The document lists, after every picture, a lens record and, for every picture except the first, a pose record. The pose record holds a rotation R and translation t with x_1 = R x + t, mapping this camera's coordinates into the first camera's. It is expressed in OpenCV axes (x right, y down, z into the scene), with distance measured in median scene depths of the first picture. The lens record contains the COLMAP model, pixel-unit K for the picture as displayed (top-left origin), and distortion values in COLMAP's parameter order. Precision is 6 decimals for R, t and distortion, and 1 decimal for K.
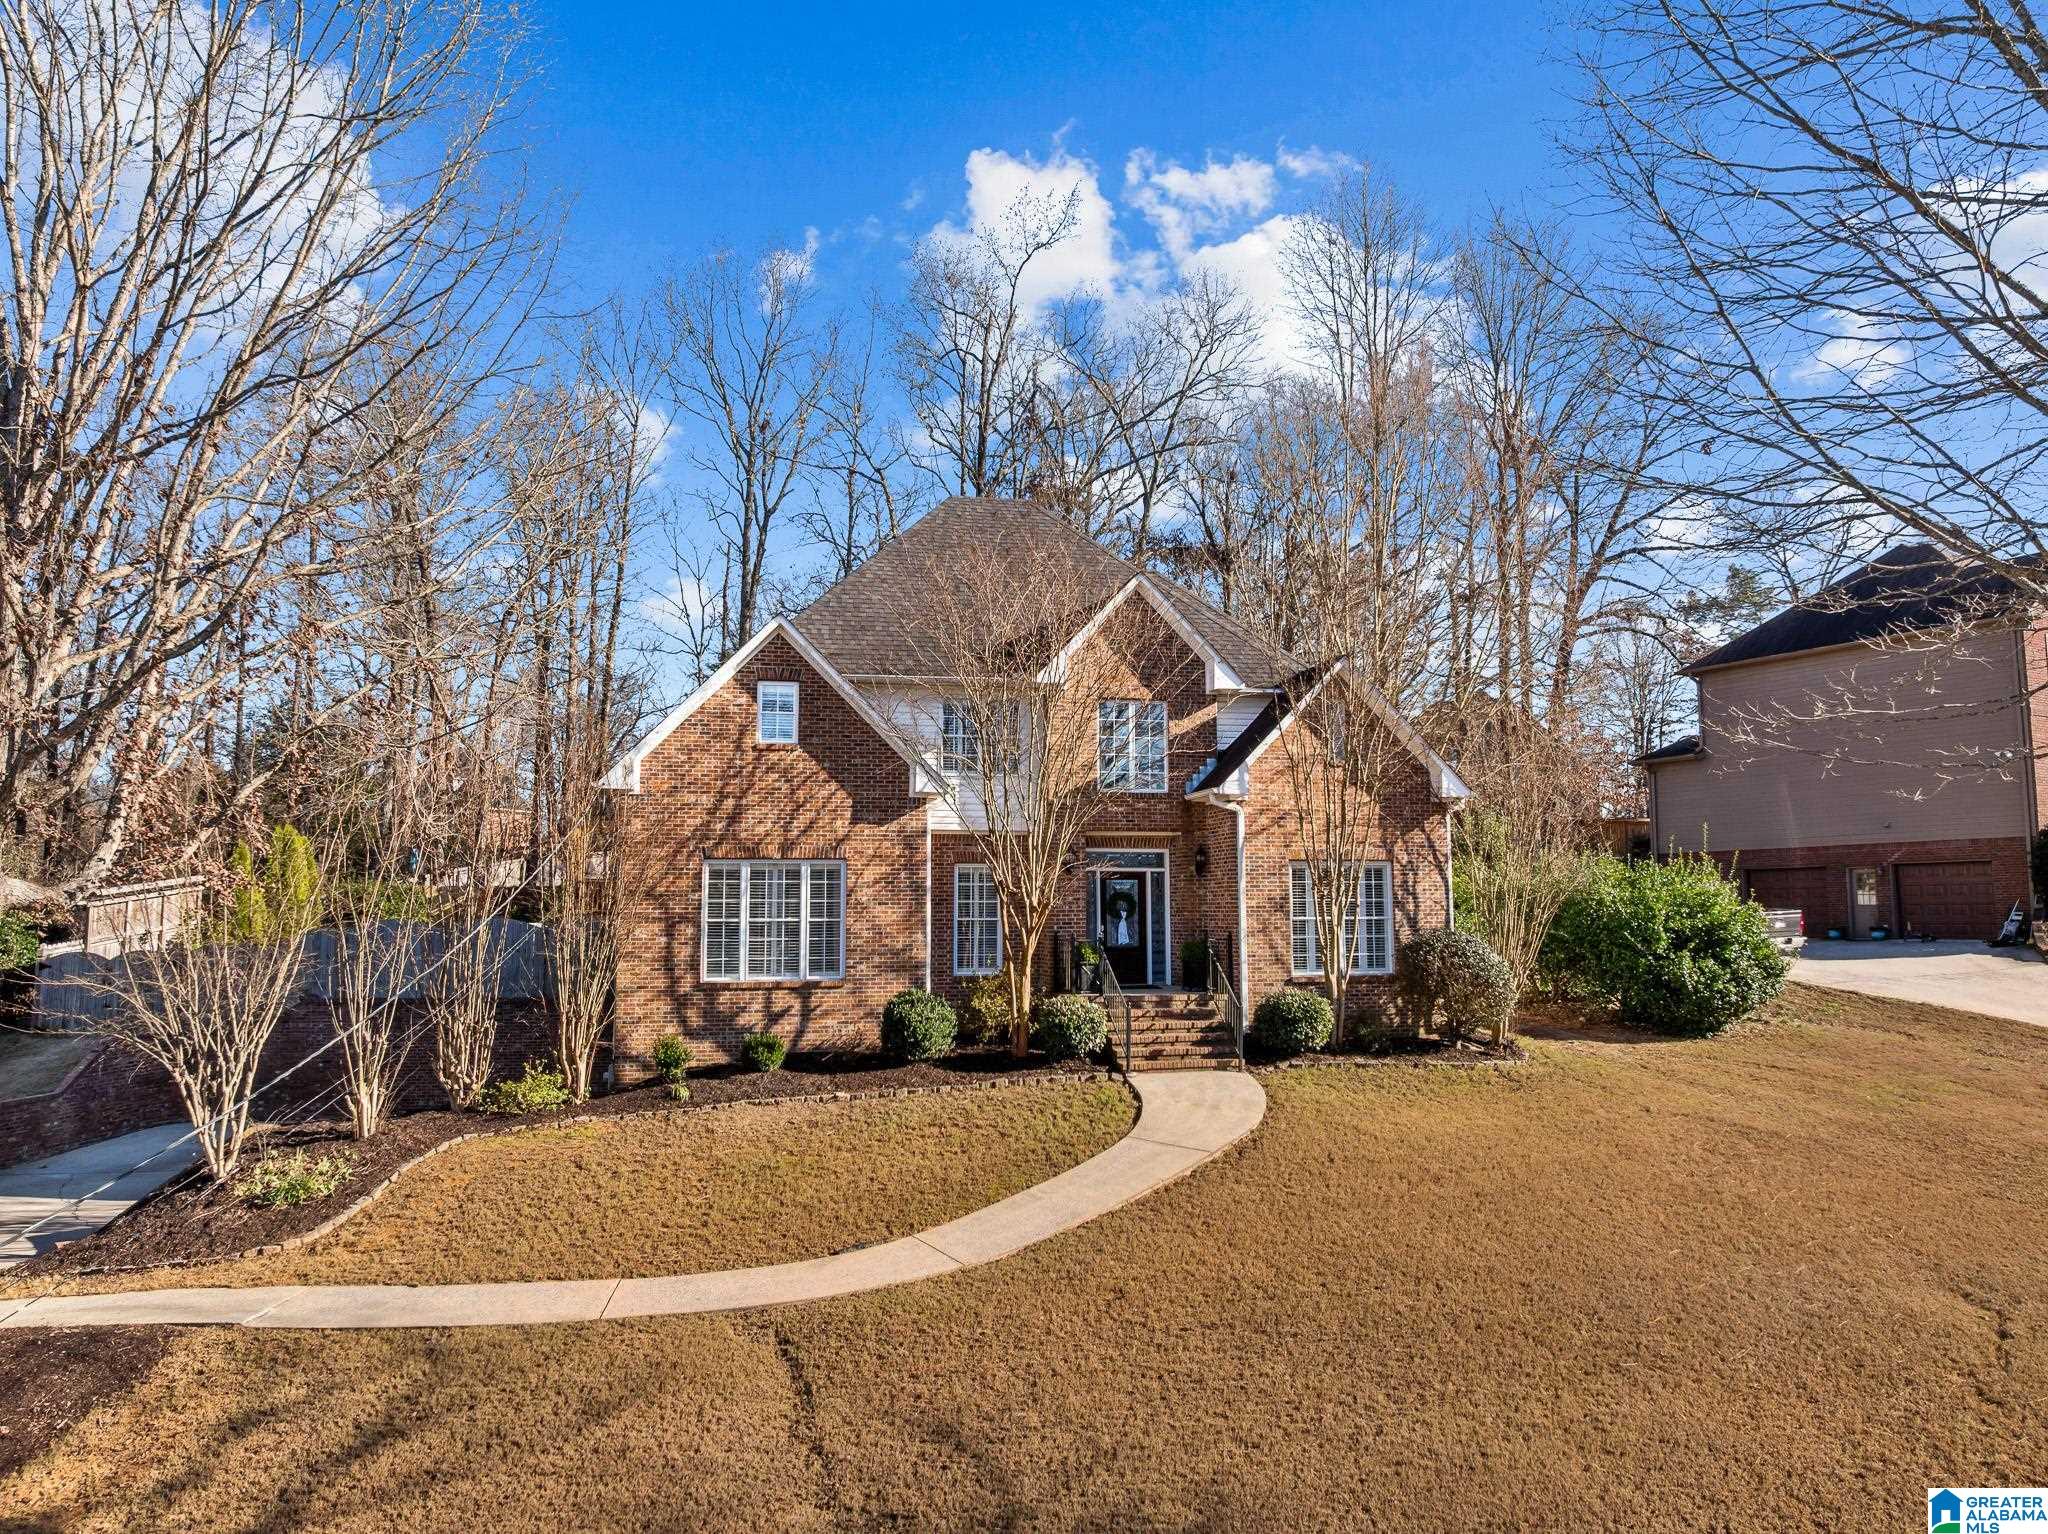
lens RADIAL K [[1433.2, 0, 1037.9], [0, 1433.2, 764.8], [0, 0, 1]] dist [-0.049169, 0.000063]
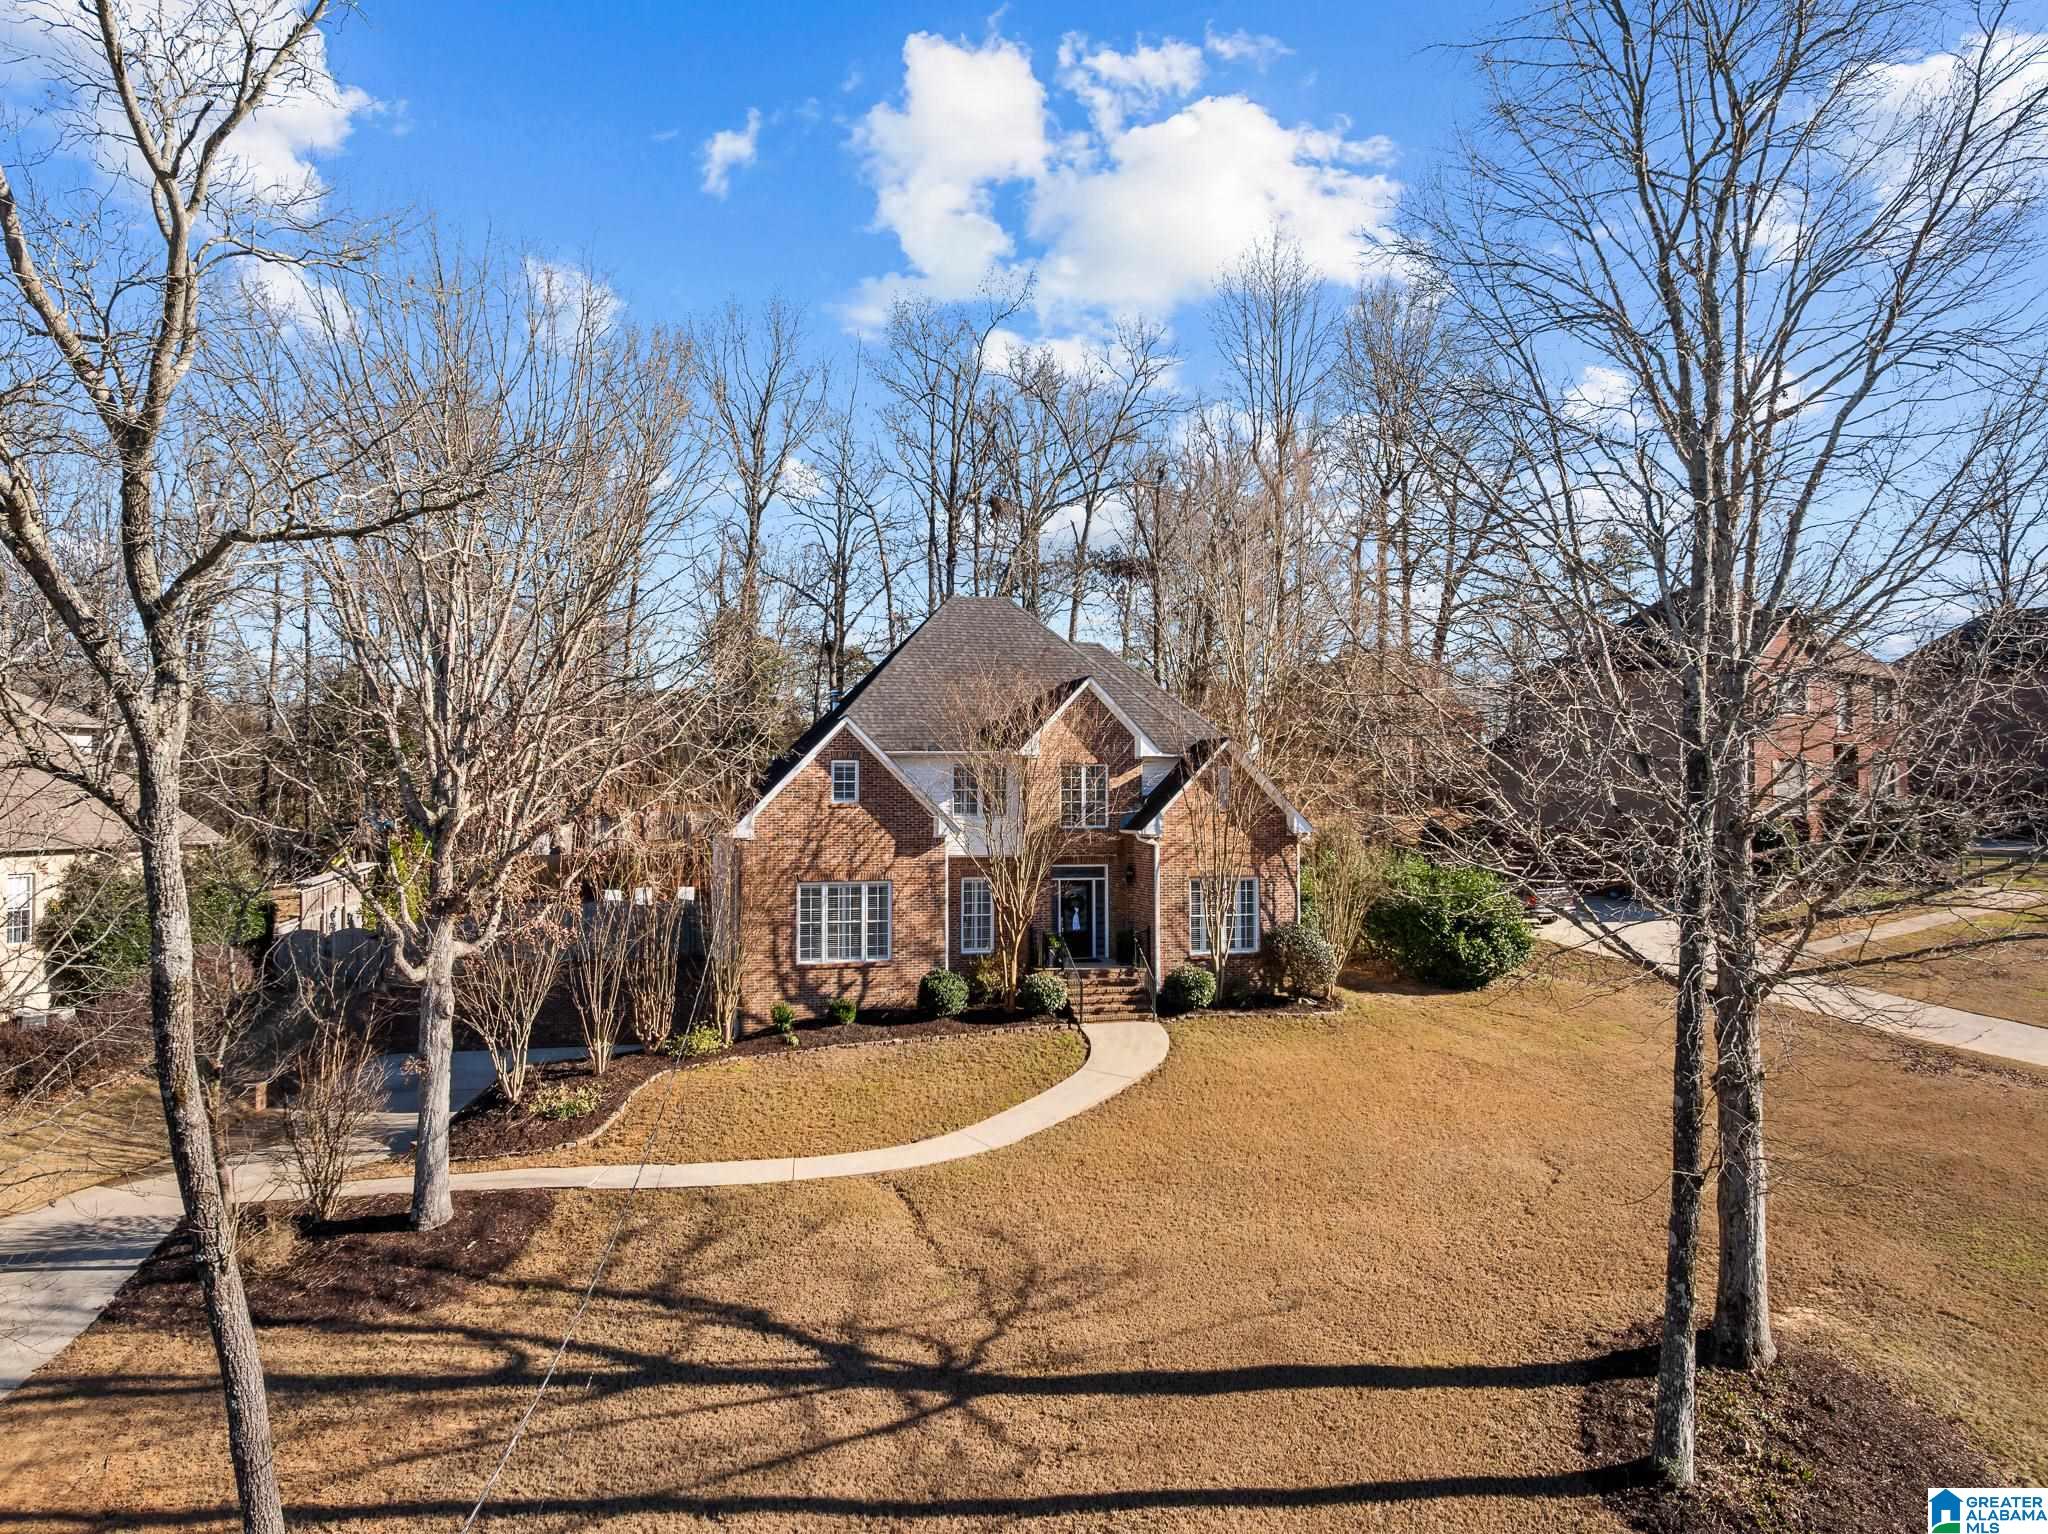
lens RADIAL K [[1433.2, 0, 1037.9], [0, 1433.2, 764.8], [0, 0, 1]] dist [-0.049169, 0.000063]
pose [[0.998856, 0.002240, 0.047765, -0.054375], [-0.005982, 0.996910, 0.078328, -0.173107], [-0.047442, -0.078524, 0.995783, -0.482778]]
